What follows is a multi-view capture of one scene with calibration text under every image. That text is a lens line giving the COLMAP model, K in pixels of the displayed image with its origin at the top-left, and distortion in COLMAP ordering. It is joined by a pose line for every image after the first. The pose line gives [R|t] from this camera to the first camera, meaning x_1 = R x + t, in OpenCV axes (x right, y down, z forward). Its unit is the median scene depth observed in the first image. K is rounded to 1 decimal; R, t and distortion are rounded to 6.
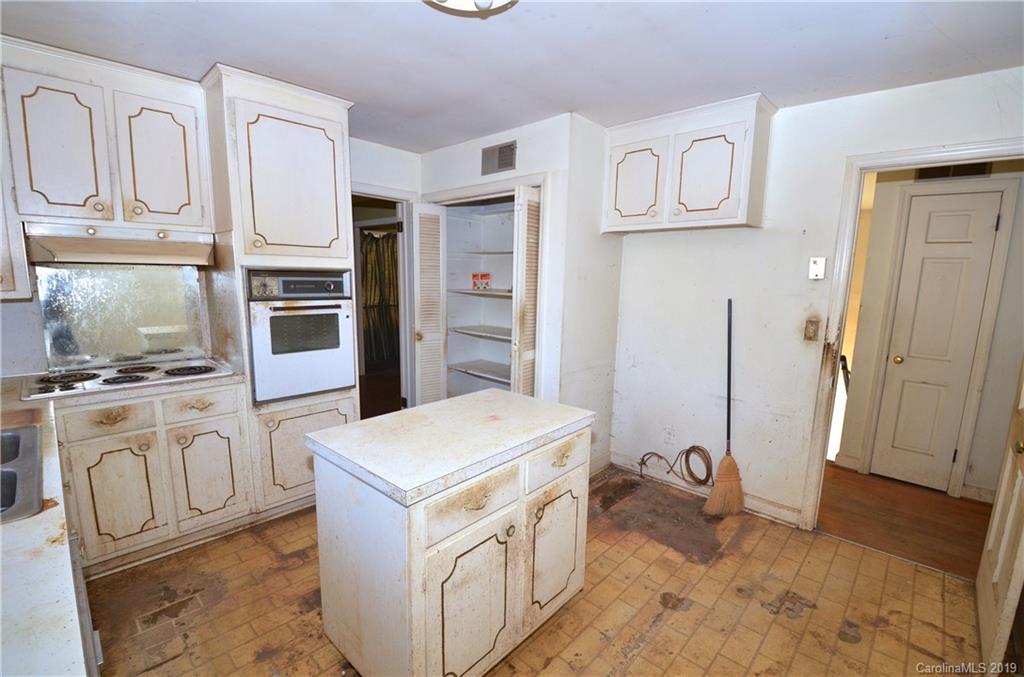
lens RADIAL K [[450.3, 0, 510.8], [0, 450.3, 348.7], [0, 0, 1]] dist [0.026722, -0.039338]
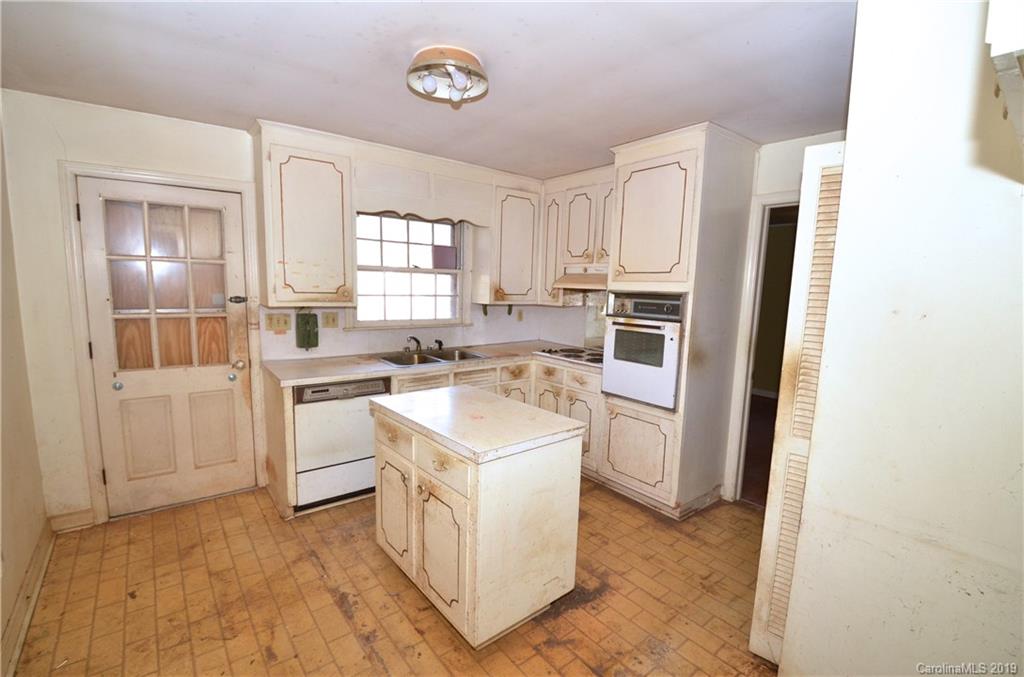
lens RADIAL K [[450.3, 0, 510.8], [0, 450.3, 348.7], [0, 0, 1]] dist [0.026722, -0.039338]
pose [[-0.136085, 0.117568, -0.983696, 0.786835], [-0.188949, 0.971627, 0.142265, -0.144538], [0.972512, 0.205229, -0.110010, 0.873504]]
